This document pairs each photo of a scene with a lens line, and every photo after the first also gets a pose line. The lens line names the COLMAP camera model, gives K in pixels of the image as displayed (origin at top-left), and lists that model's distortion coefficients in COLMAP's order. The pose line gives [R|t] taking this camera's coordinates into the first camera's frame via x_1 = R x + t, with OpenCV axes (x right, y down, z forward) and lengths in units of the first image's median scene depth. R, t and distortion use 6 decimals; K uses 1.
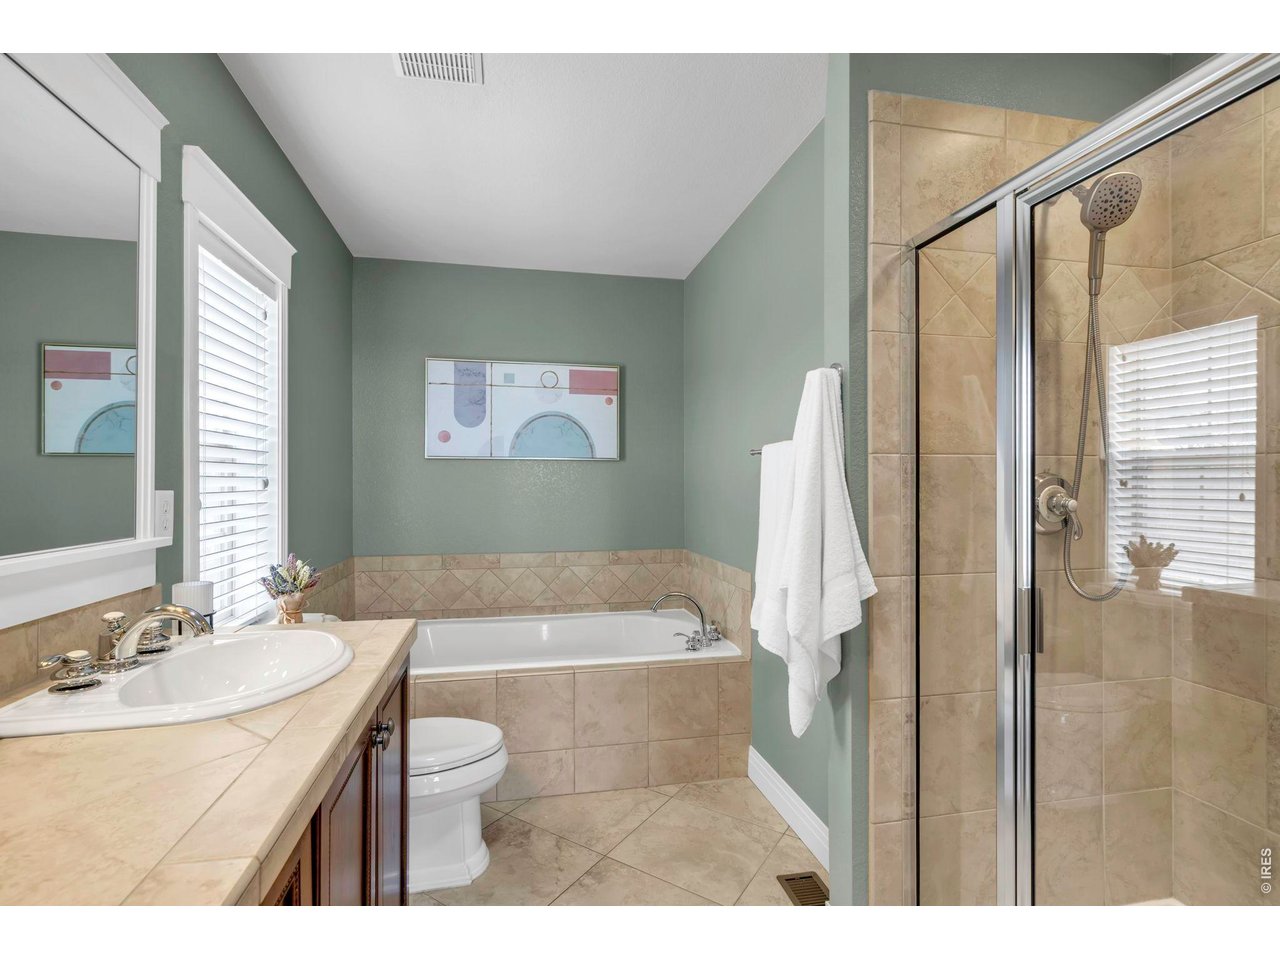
lens RADIAL K [[602.7, 0, 639.9], [0, 602.7, 480.9], [0, 0, 1]] dist [-0.001555, 0.001245]
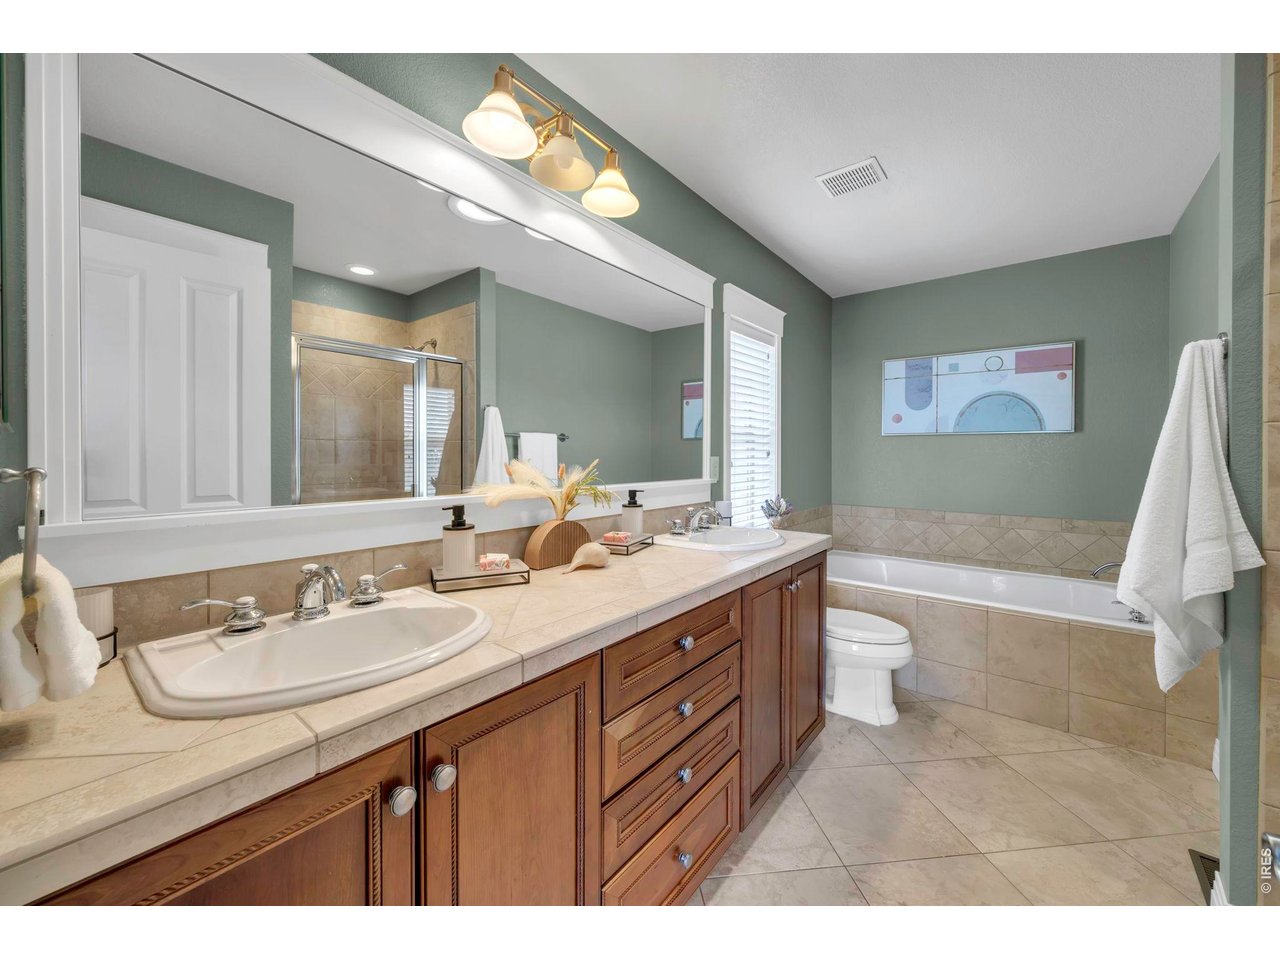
lens RADIAL K [[502.4, 0, 651.9], [0, 502.4, 460.9], [0, 0, 1]] dist [0.001807, 0.000058]
pose [[0.651531, 0.010858, -0.758544, 0.229469], [0.000915, 0.999886, 0.015099, 0.002397], [0.758622, -0.010531, 0.651446, -0.174864]]
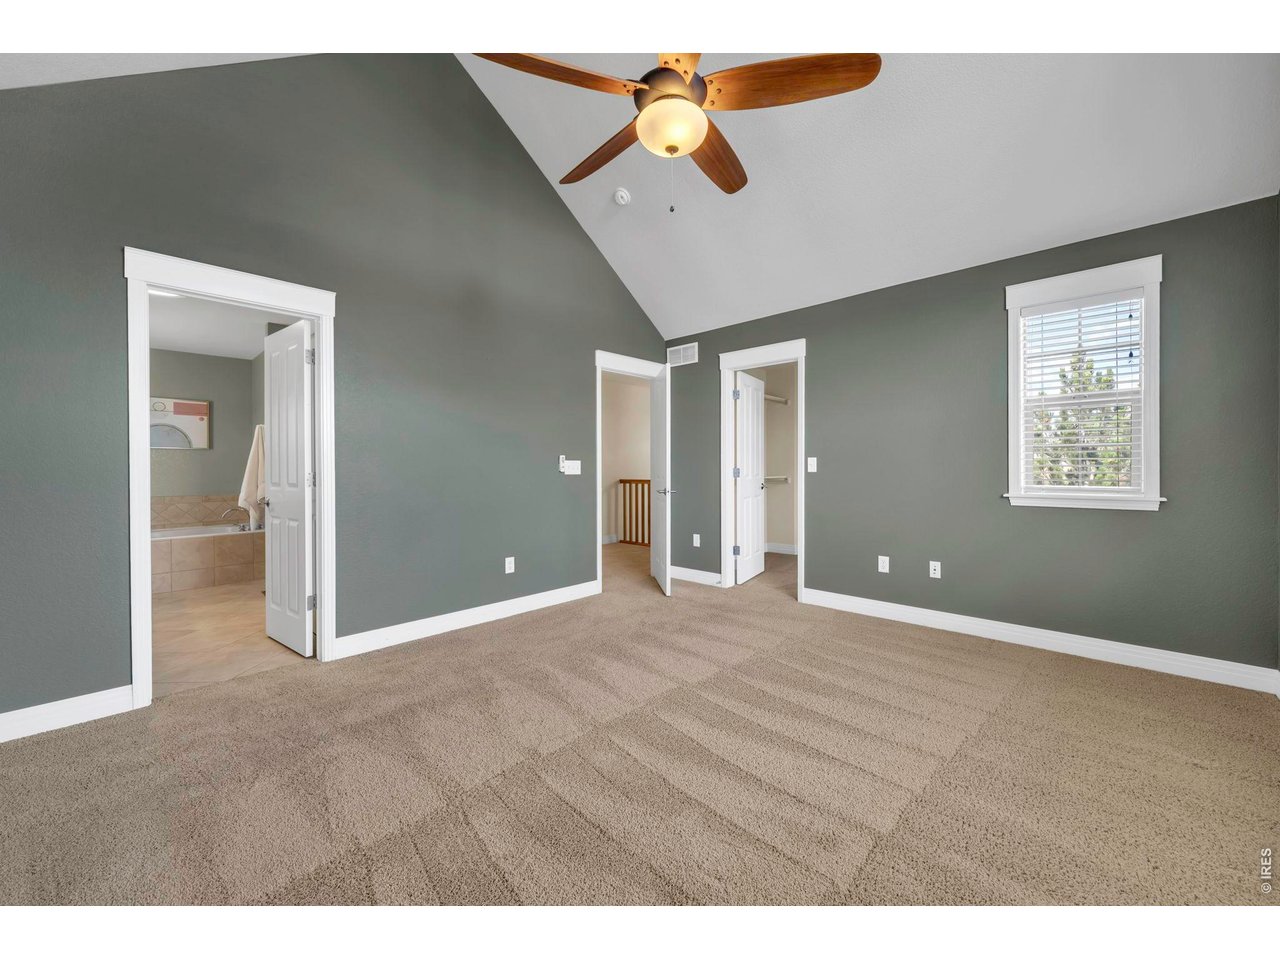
lens RADIAL K [[502.4, 0, 647.9], [0, 502.4, 469.2], [0, 0, 1]] dist [0.001807, 0.000058]
pose [[0.823001, -0.003148, 0.568031, 0.329305], [-0.002003, 0.999962, 0.008444, 0.022997], [-0.568036, -0.008087, 0.822964, -1.809303]]
